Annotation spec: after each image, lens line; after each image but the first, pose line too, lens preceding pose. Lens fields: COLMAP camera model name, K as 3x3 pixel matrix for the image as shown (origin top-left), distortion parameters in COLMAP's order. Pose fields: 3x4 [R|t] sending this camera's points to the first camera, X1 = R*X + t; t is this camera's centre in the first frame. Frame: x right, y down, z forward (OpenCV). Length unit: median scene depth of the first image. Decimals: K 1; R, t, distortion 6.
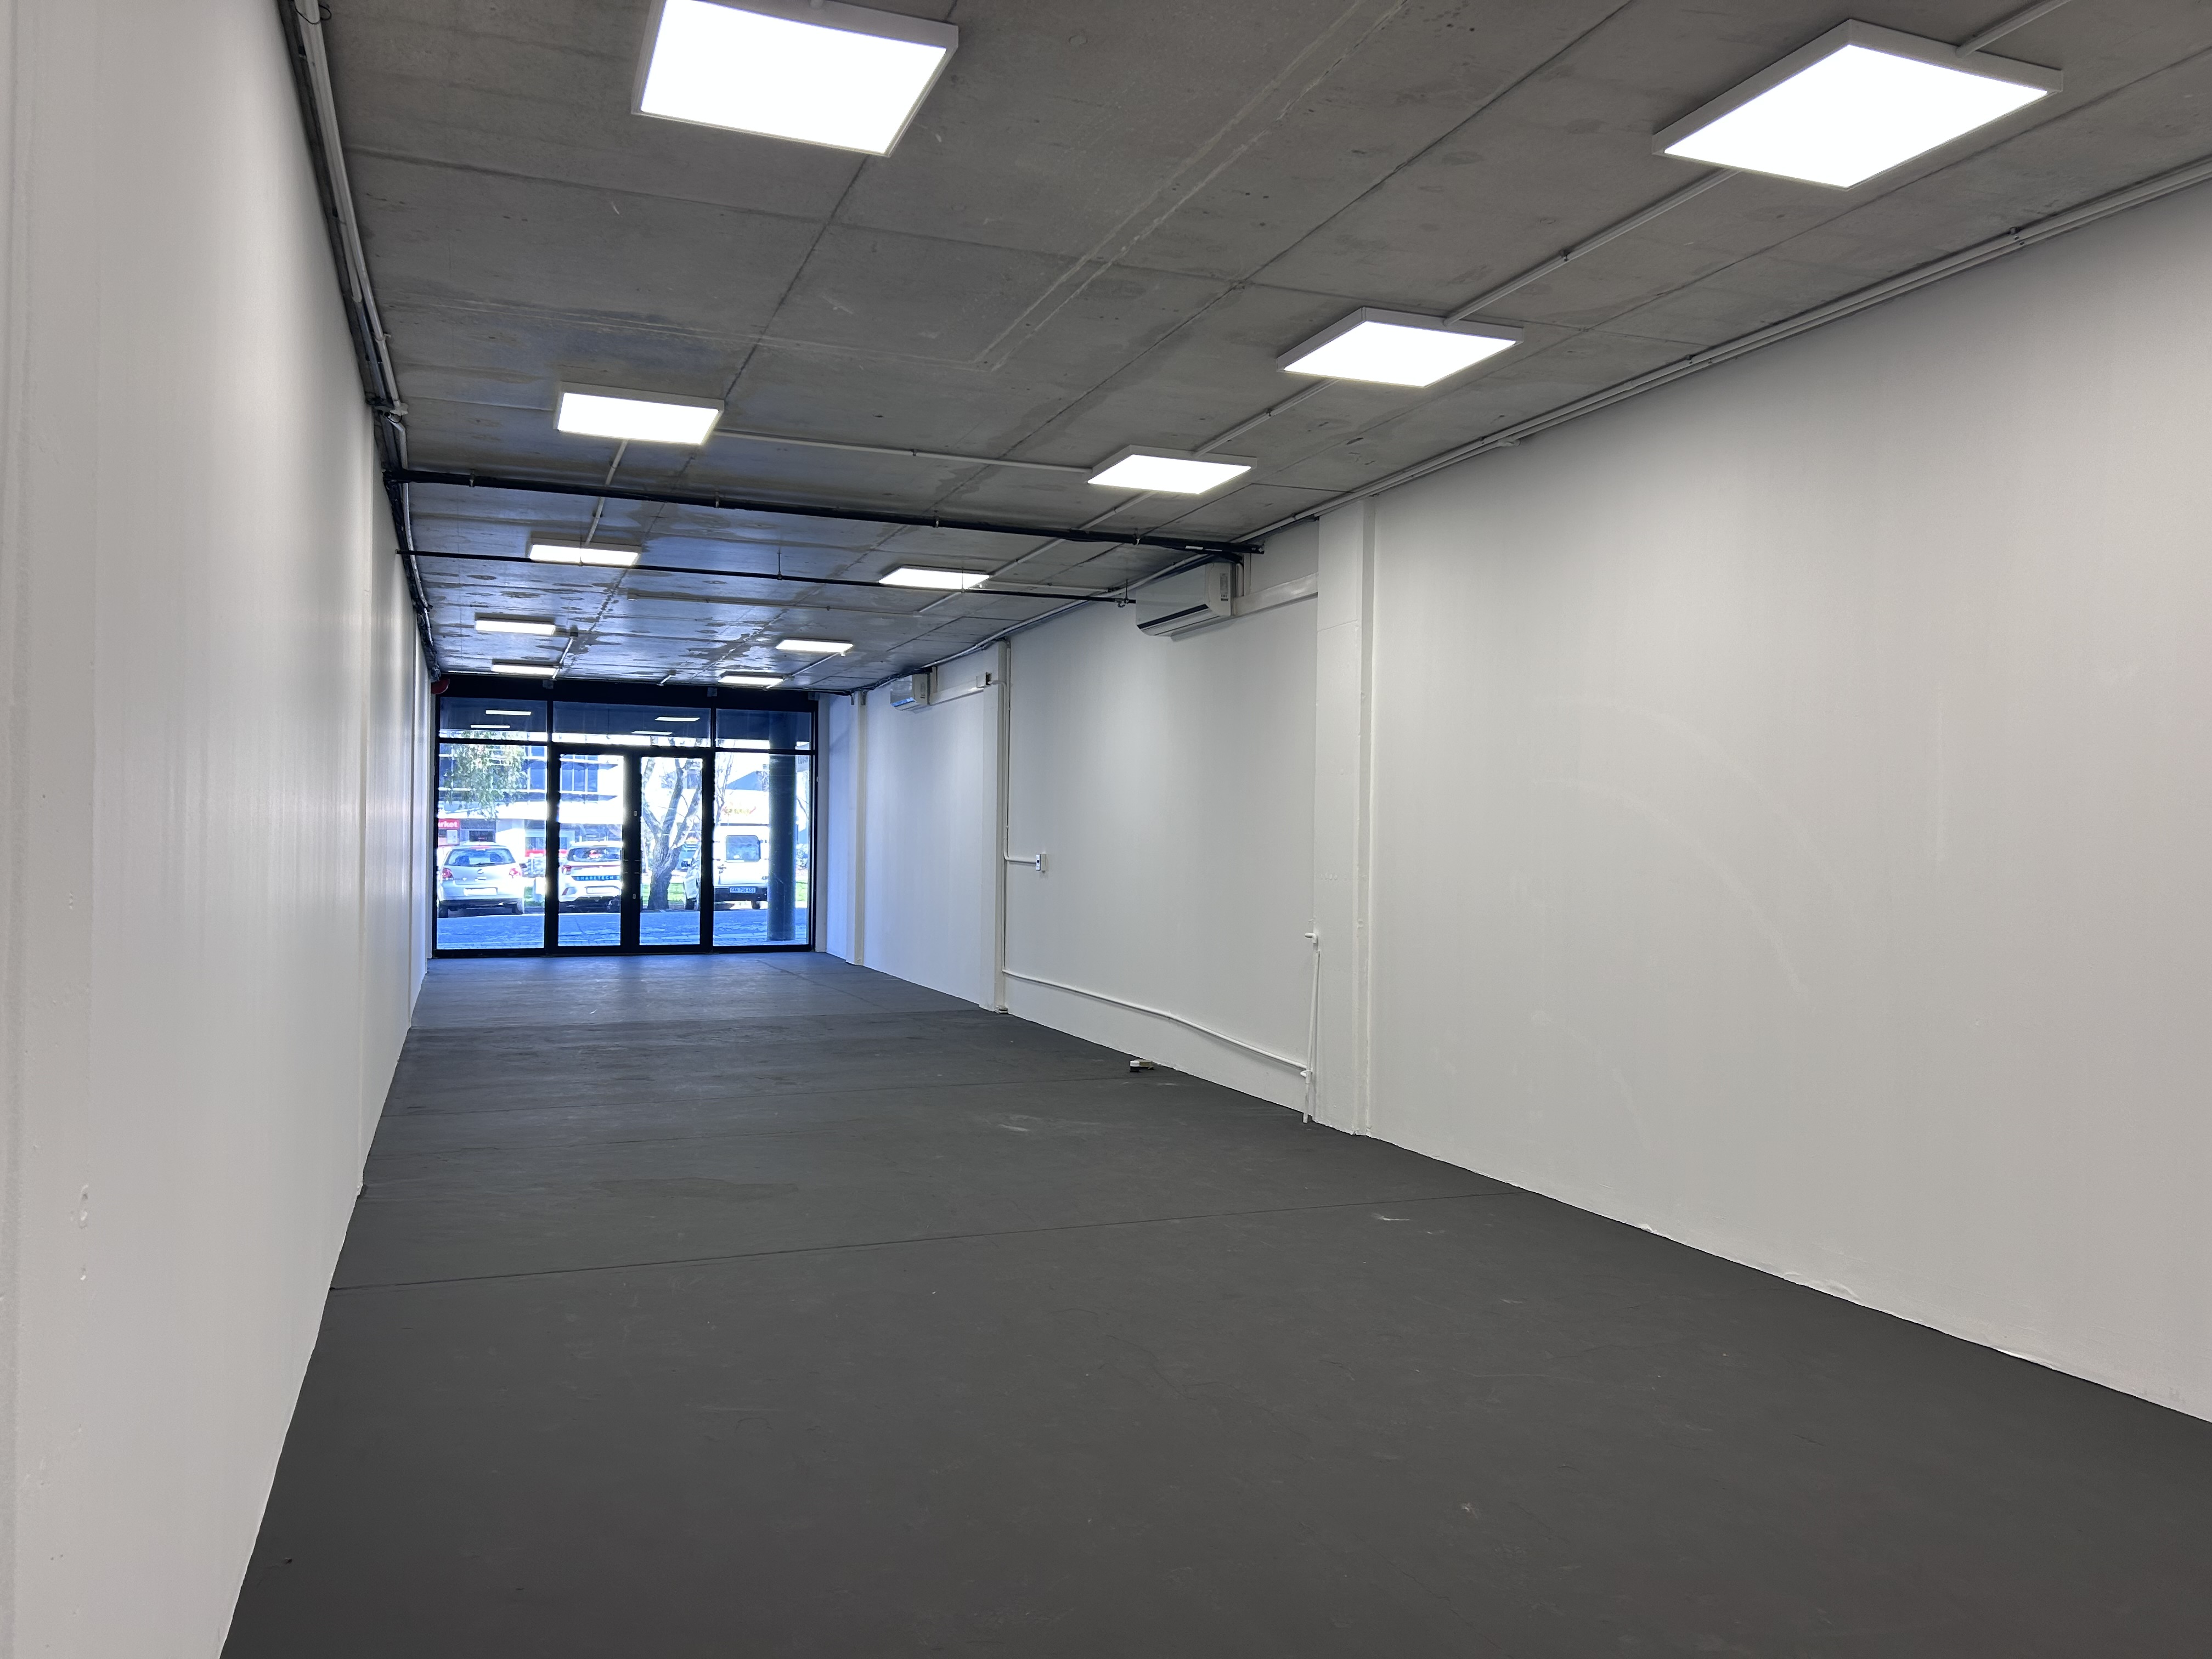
lens RADIAL K [[1639.4, 0, 1109.5], [0, 1639.4, 835.7], [0, 0, 1]] dist [0.074892, -0.070365]
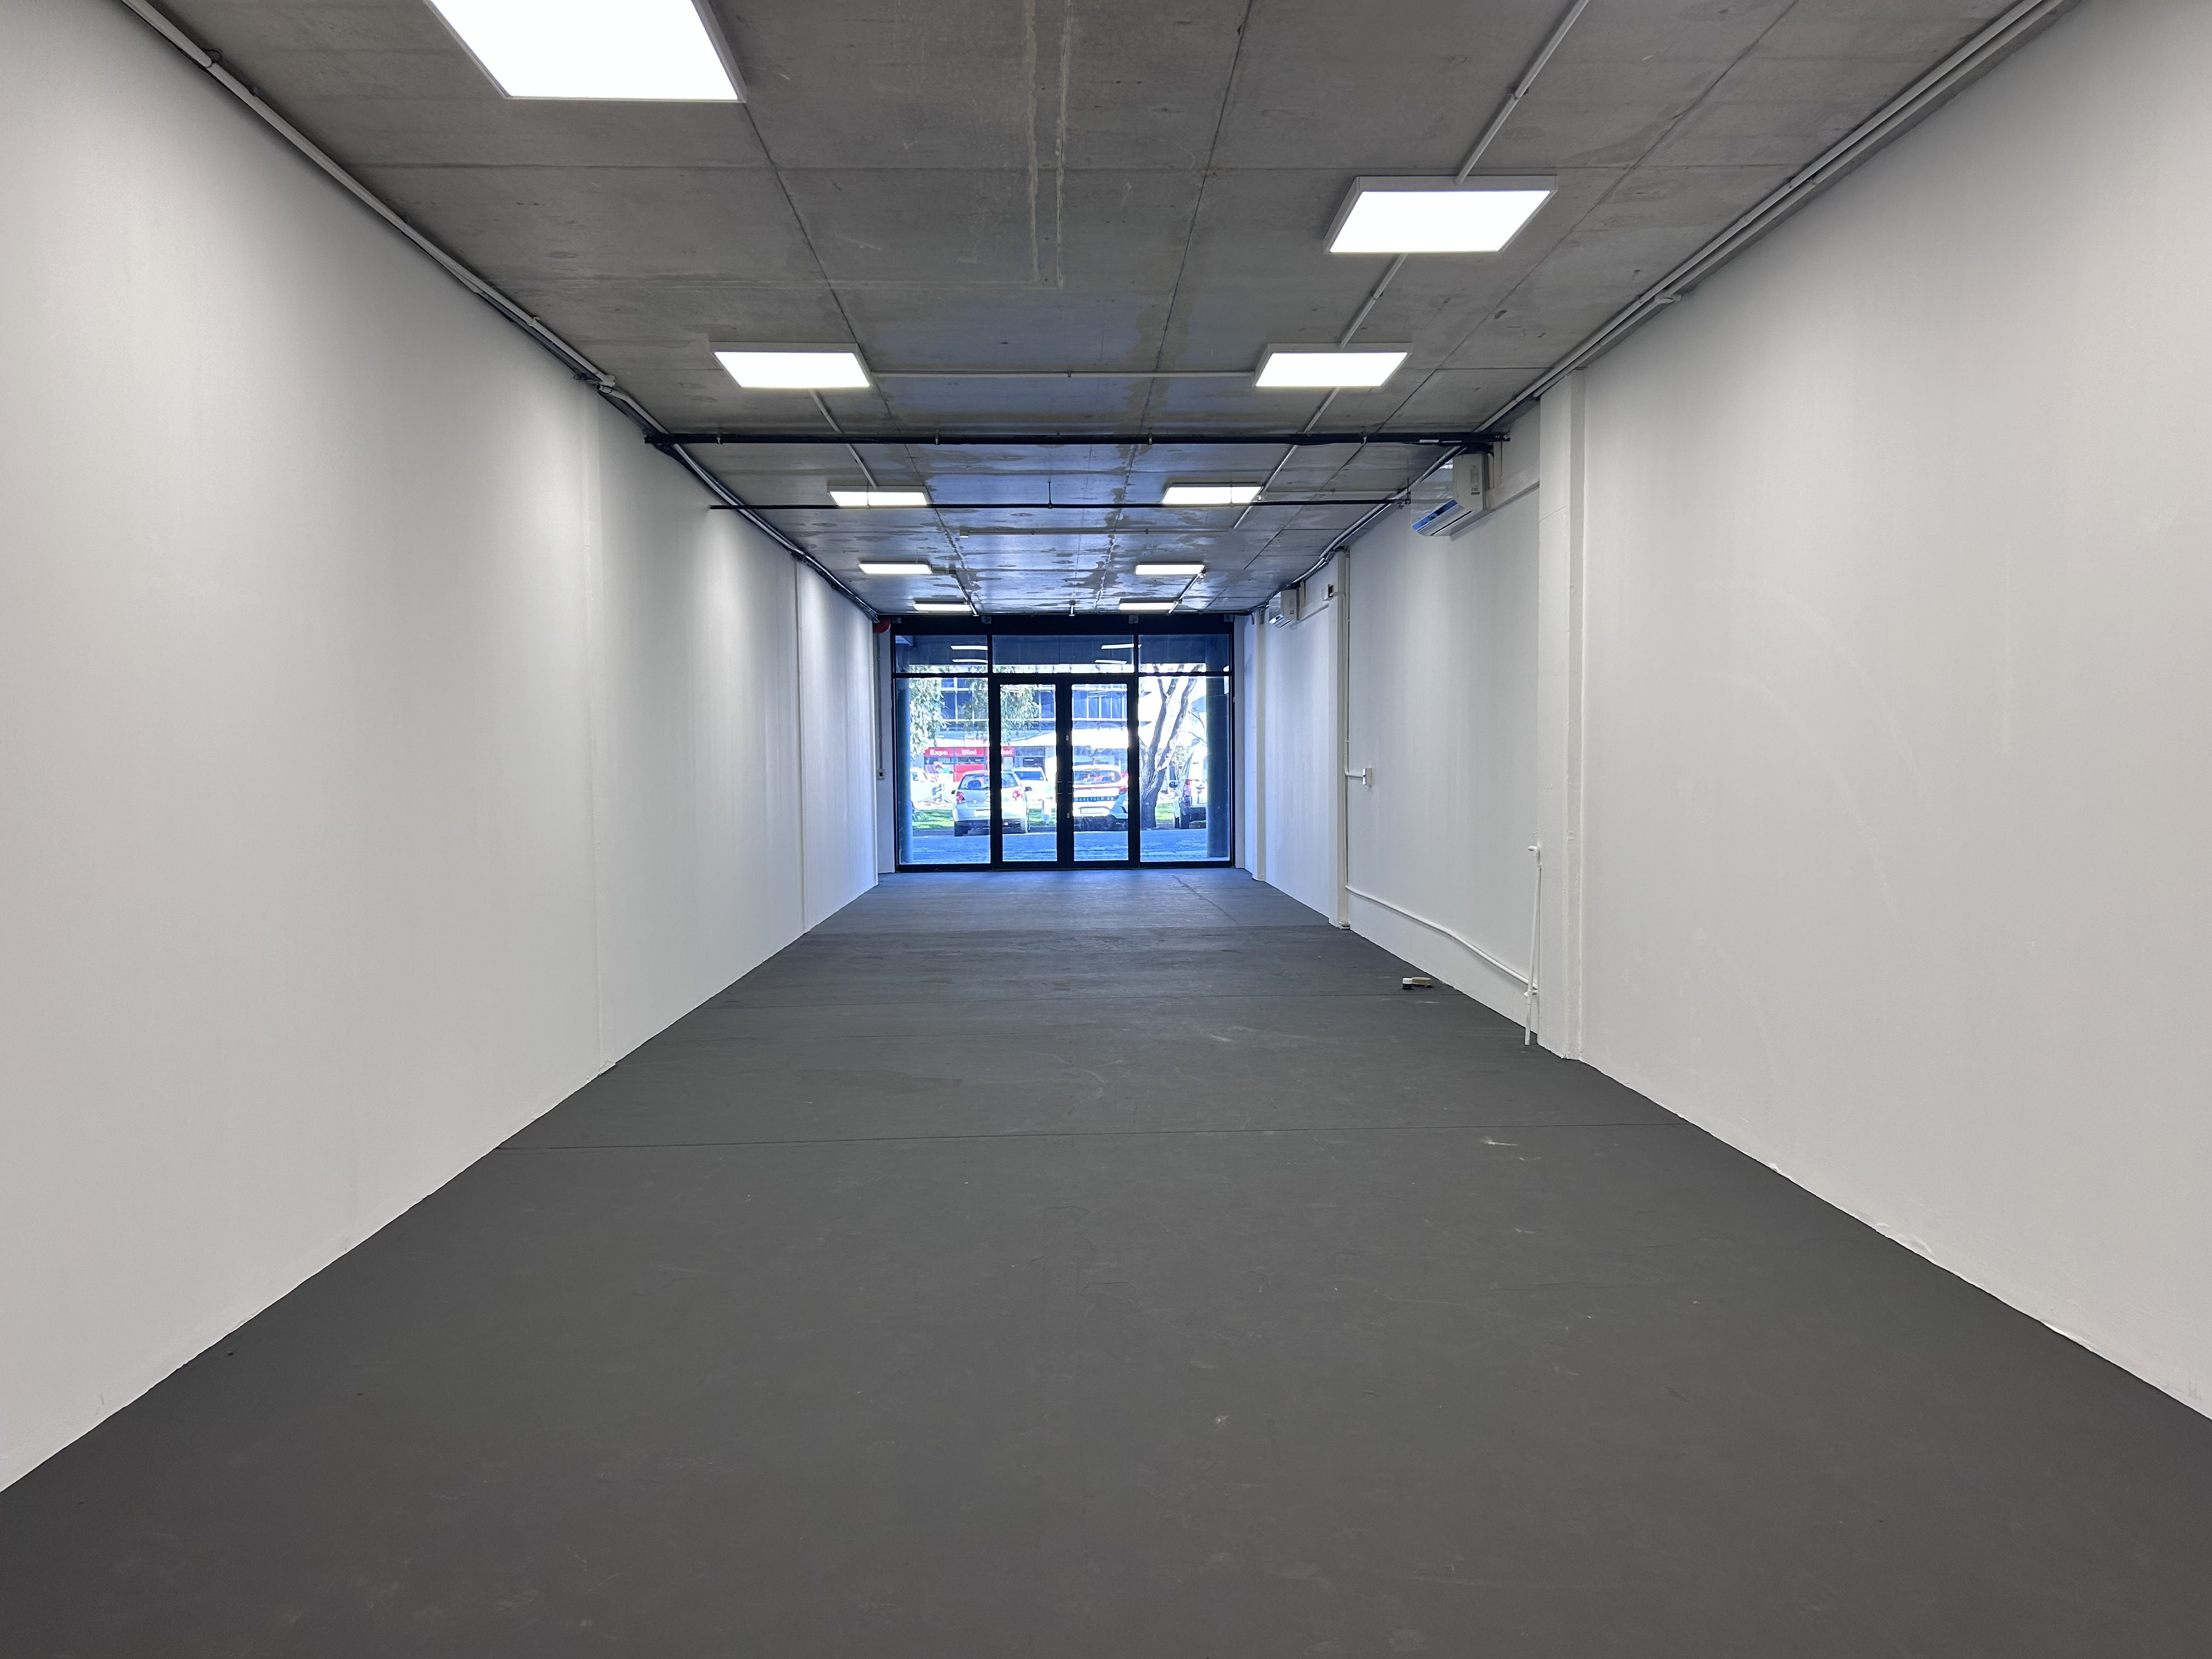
lens RADIAL K [[1639.4, 0, 1114.7], [0, 1639.4, 837.2], [0, 0, 1]] dist [0.074892, -0.070365]
pose [[0.945228, -0.006127, -0.326353, 0.152750], [0.022531, 0.998664, 0.046509, 0.003808], [0.325632, -0.051315, 0.944103, 0.022065]]
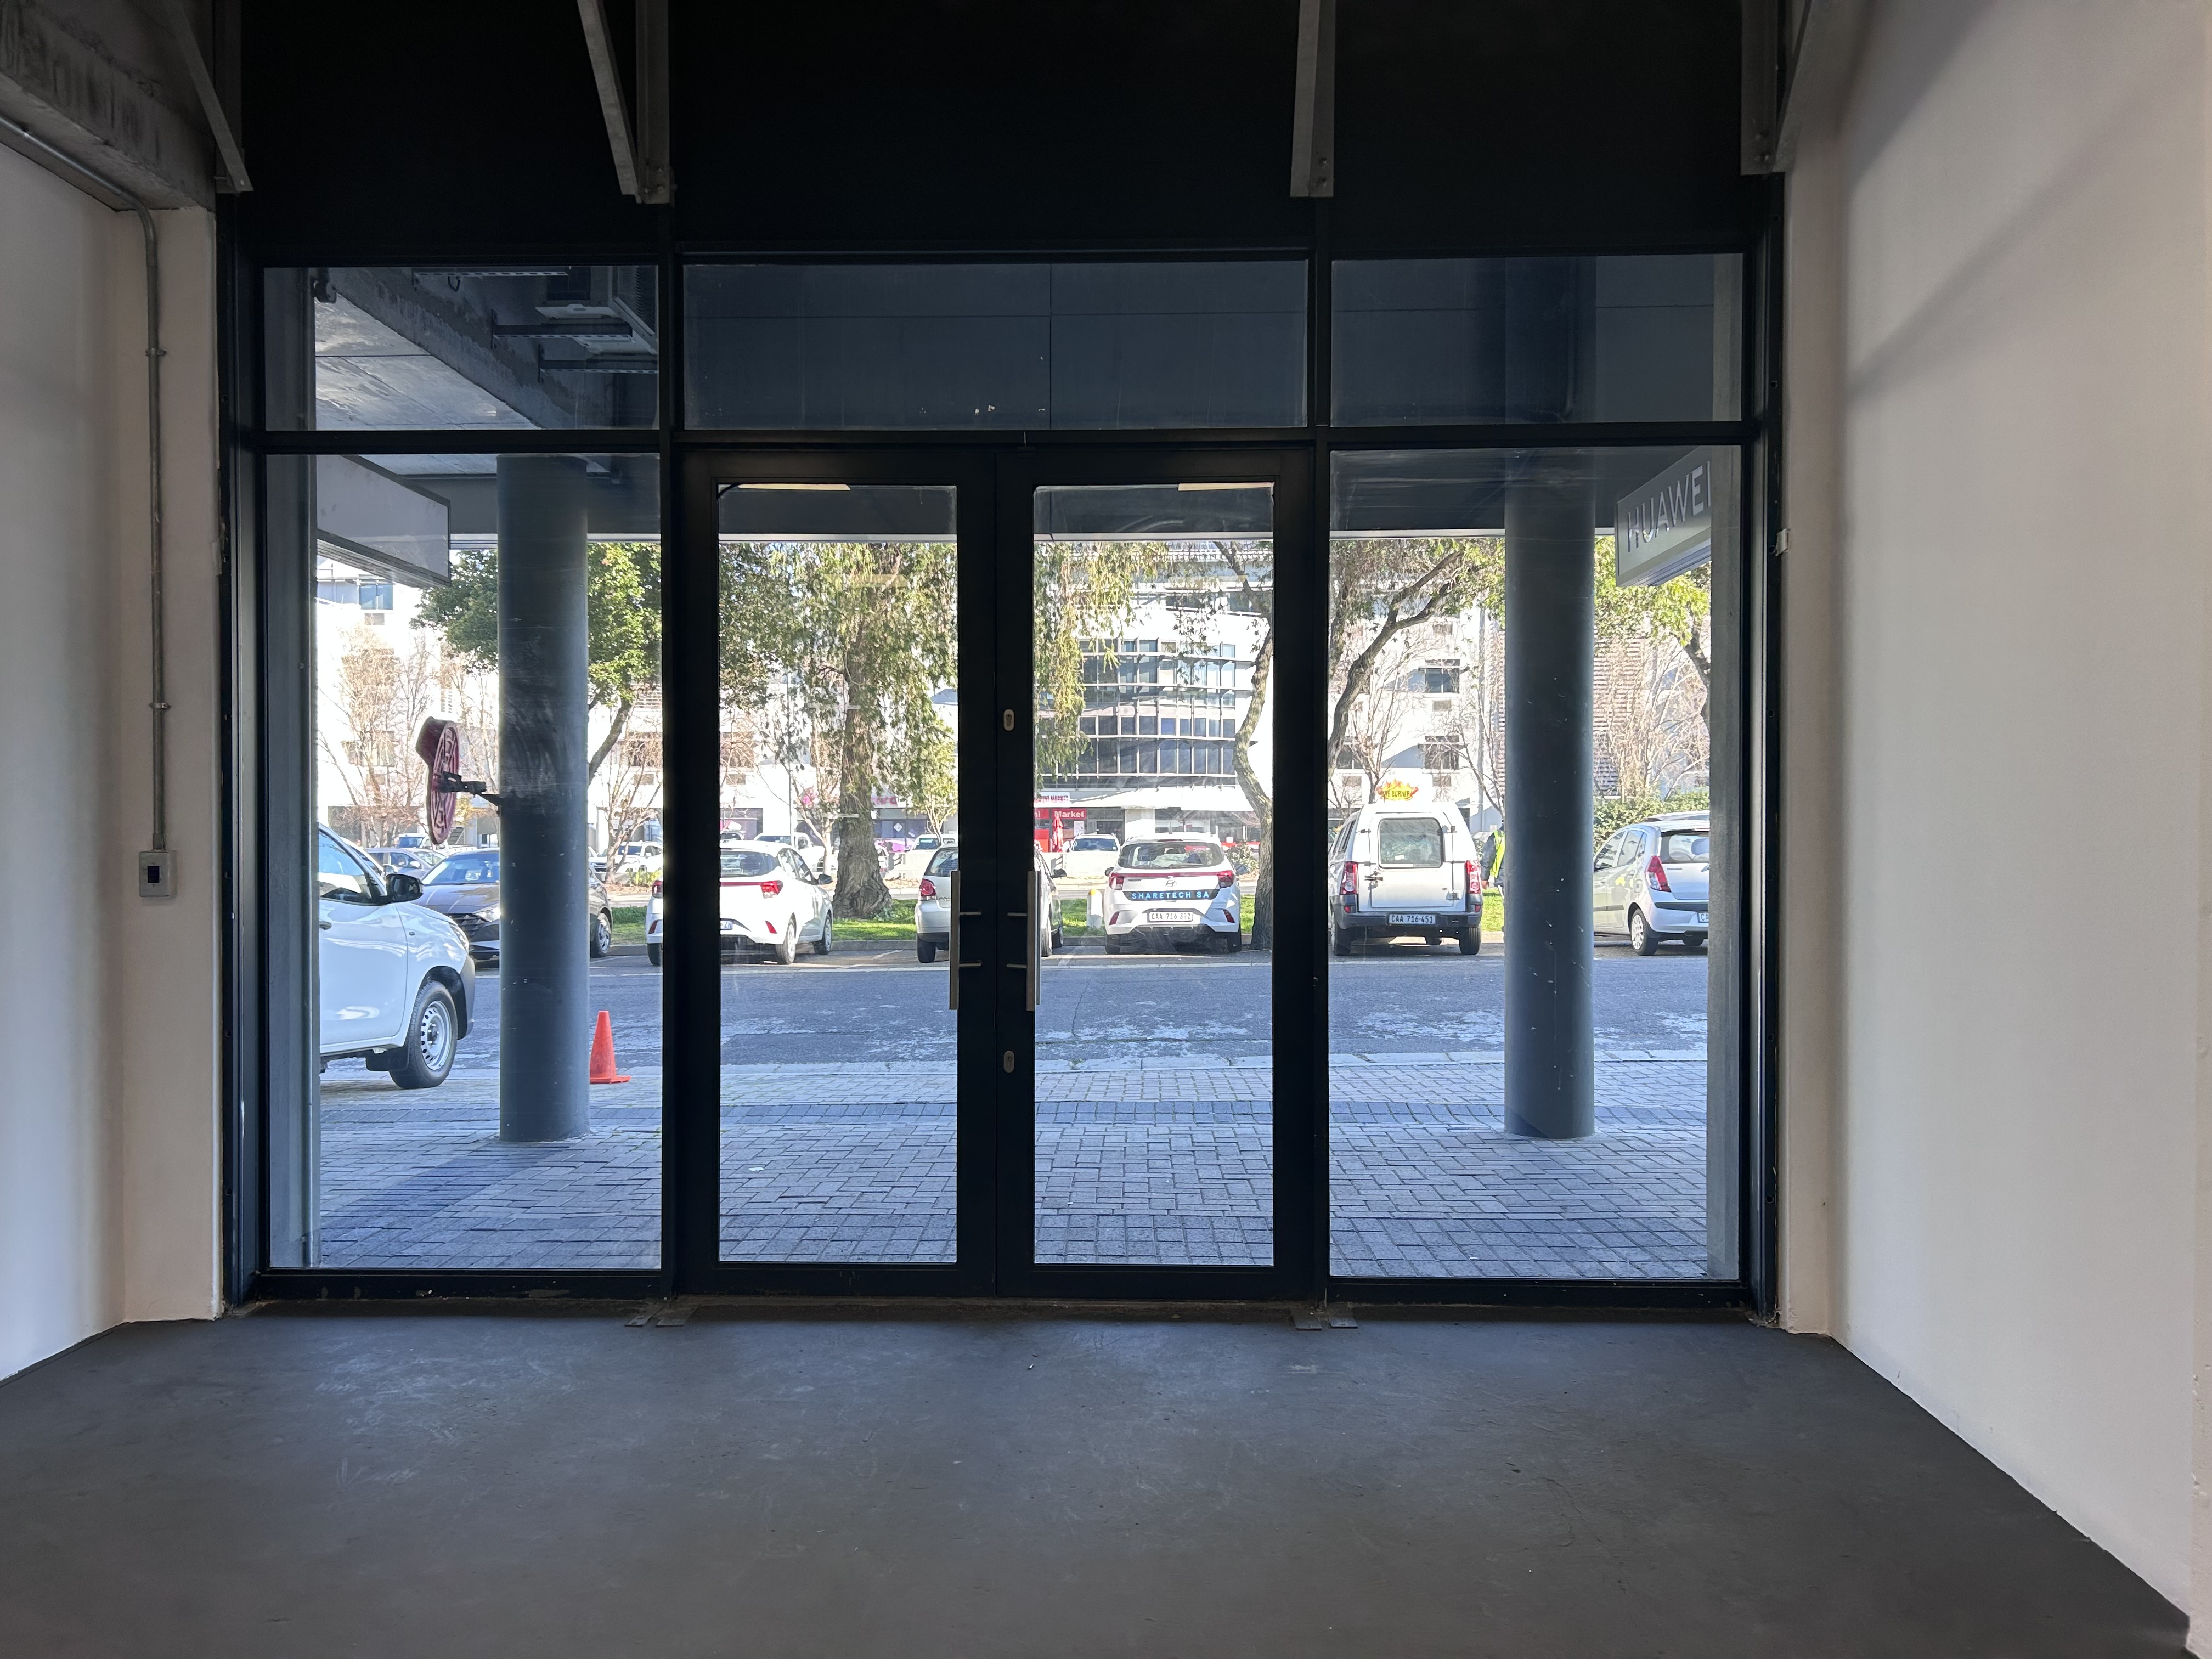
lens RADIAL K [[1639.4, 0, 1117.8], [0, 1639.4, 830.8], [0, 0, 1]] dist [0.074892, -0.070365]
pose [[0.925345, -0.007702, -0.379047, -0.327986], [0.009006, 0.999958, 0.001667, 0.004943], [0.379018, -0.004956, 0.925376, 1.415371]]
